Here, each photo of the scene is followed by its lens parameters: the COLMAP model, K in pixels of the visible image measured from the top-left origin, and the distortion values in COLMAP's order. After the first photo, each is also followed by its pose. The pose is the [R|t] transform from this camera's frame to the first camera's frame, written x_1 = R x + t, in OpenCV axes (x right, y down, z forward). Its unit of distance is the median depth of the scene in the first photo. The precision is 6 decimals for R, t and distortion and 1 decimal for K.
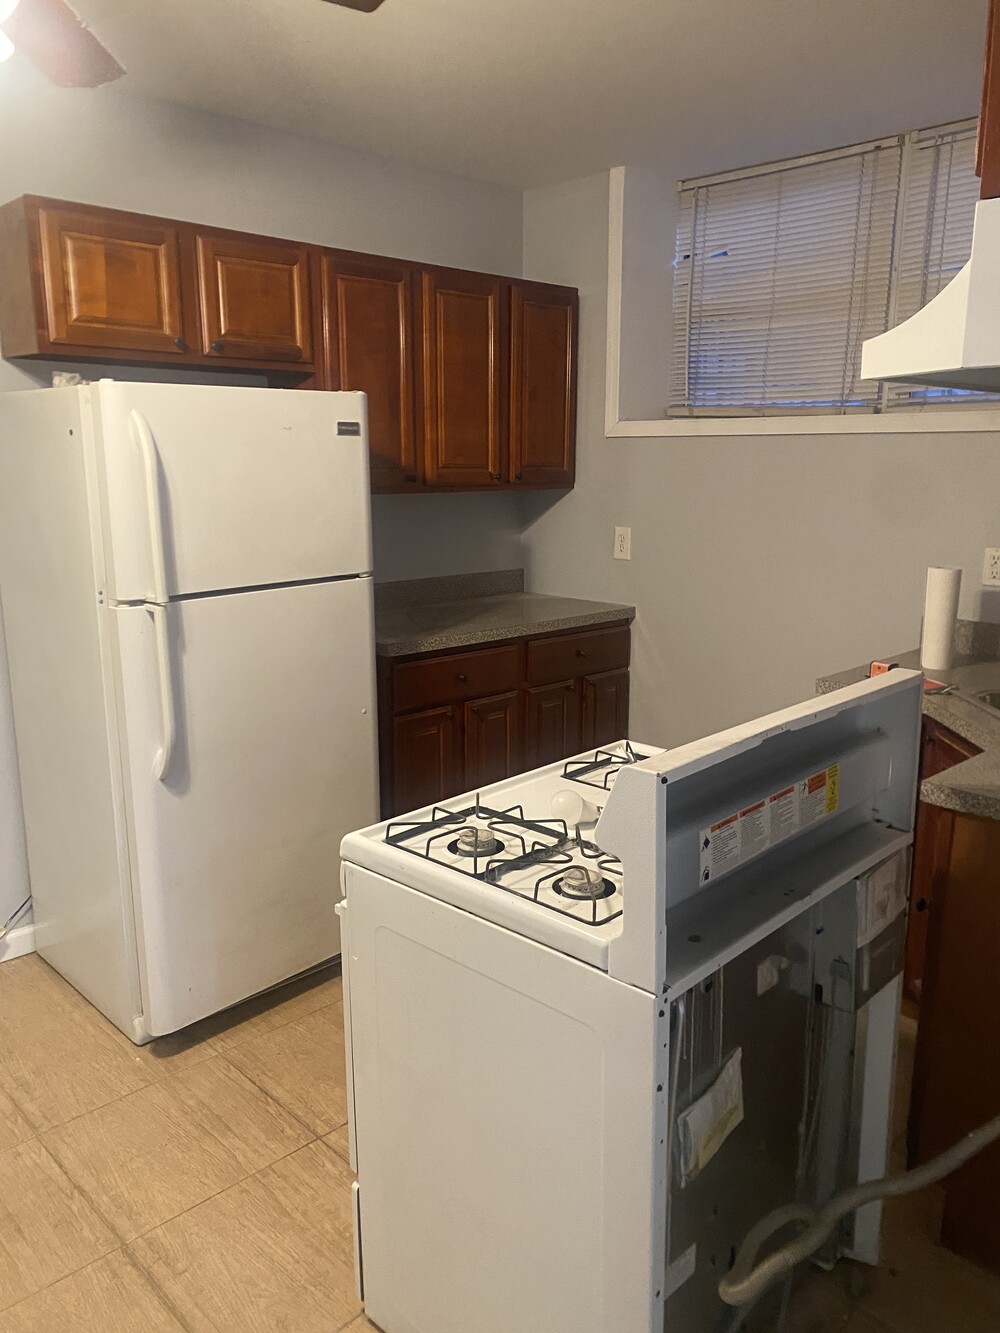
lens RADIAL K [[1028.0, 0, 506.4], [0, 1028.0, 666.4], [0, 0, 1]] dist [0.003623, -0.000673]
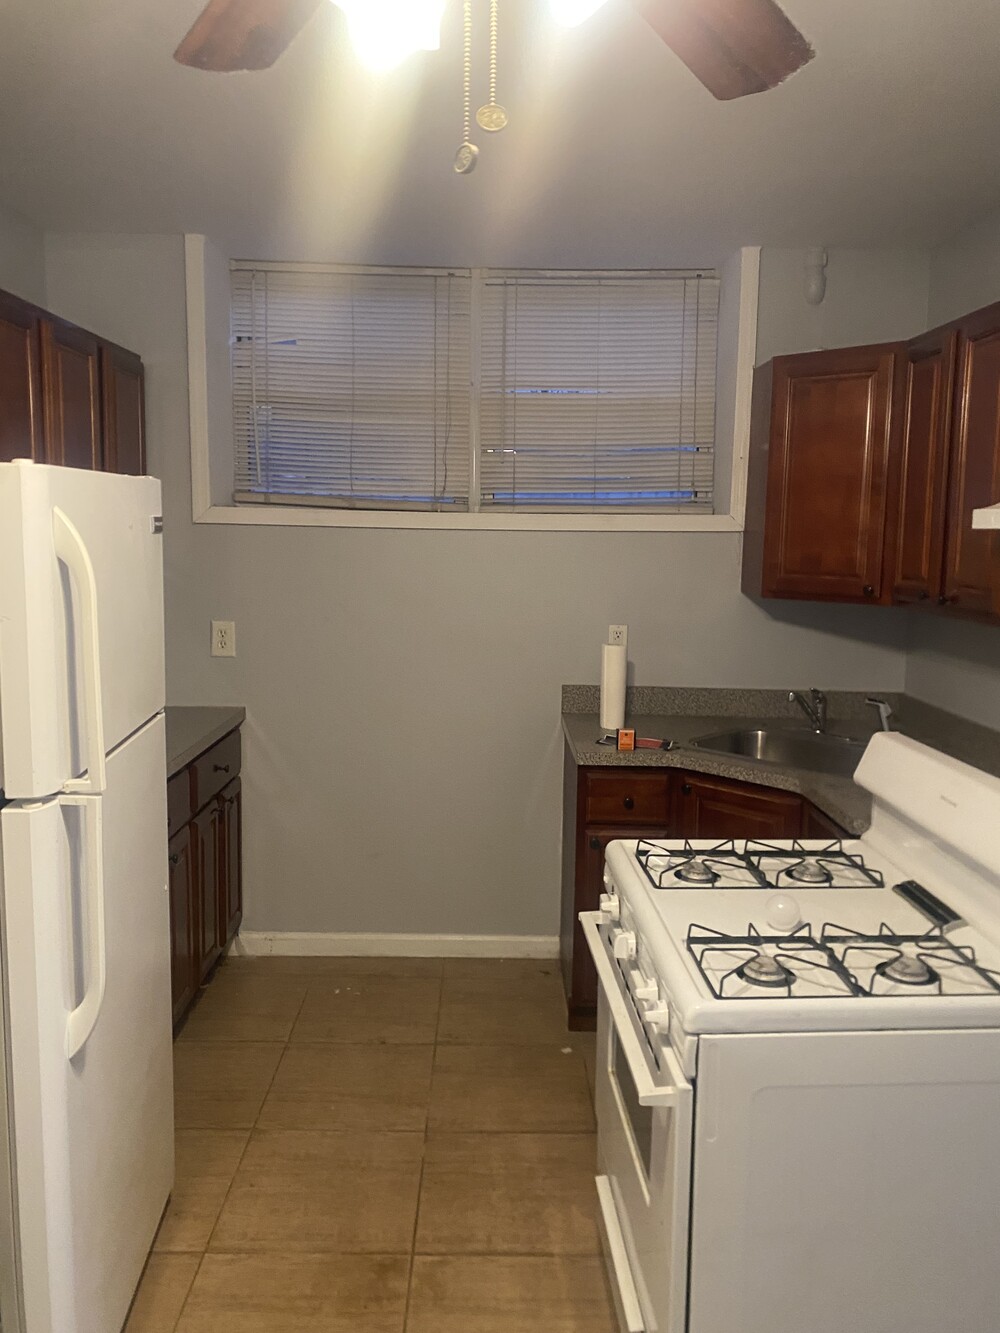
lens RADIAL K [[1028.0, 0, 497.0], [0, 1028.0, 665.7], [0, 0, 1]] dist [0.003623, -0.000673]
pose [[0.707684, -0.078240, 0.702184, -0.375479], [0.119264, 0.992816, -0.009574, -0.061011], [-0.696390, 0.090520, 0.711931, 0.191178]]
